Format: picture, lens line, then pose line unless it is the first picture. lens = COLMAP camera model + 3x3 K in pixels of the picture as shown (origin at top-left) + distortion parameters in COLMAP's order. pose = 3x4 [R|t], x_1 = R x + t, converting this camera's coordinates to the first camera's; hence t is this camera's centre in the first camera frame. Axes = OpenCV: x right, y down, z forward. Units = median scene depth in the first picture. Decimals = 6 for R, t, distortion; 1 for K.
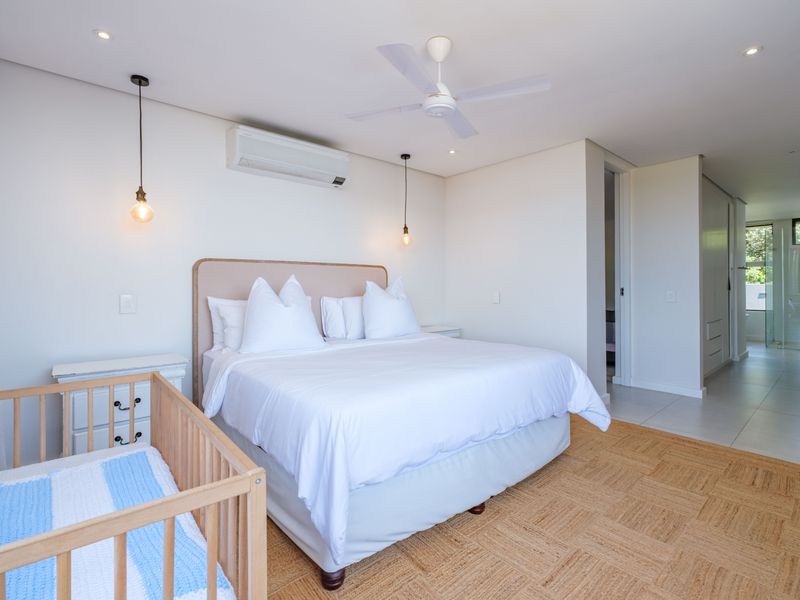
lens RADIAL K [[393.1, 0, 397.3], [0, 393.1, 291.1], [0, 0, 1]] dist [0.002536, 0.000540]
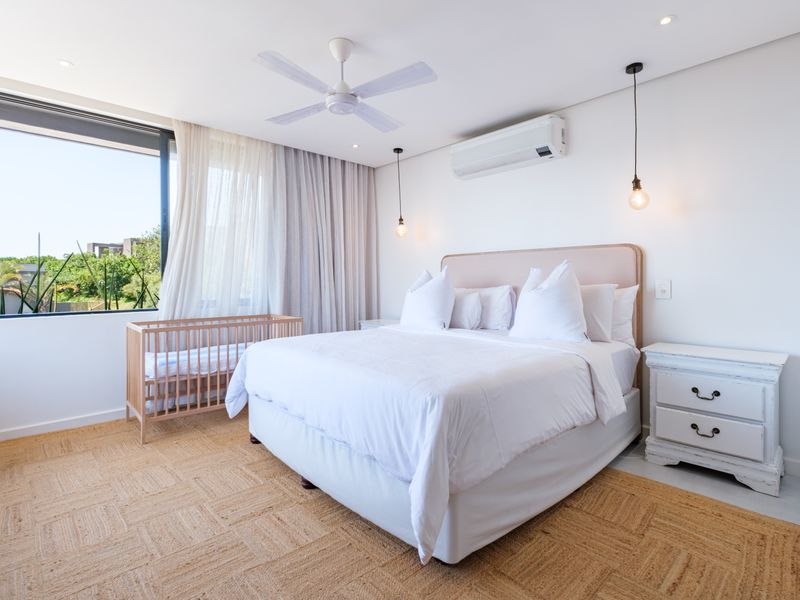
lens RADIAL K [[393.1, 0, 397.3], [0, 393.1, 291.1], [0, 0, 1]] dist [0.002536, 0.000540]
pose [[0.070666, 0.036292, -0.996840, 0.730717], [0.004337, 0.999317, 0.036689, -0.012121], [0.997491, -0.006916, 0.070460, 0.663493]]
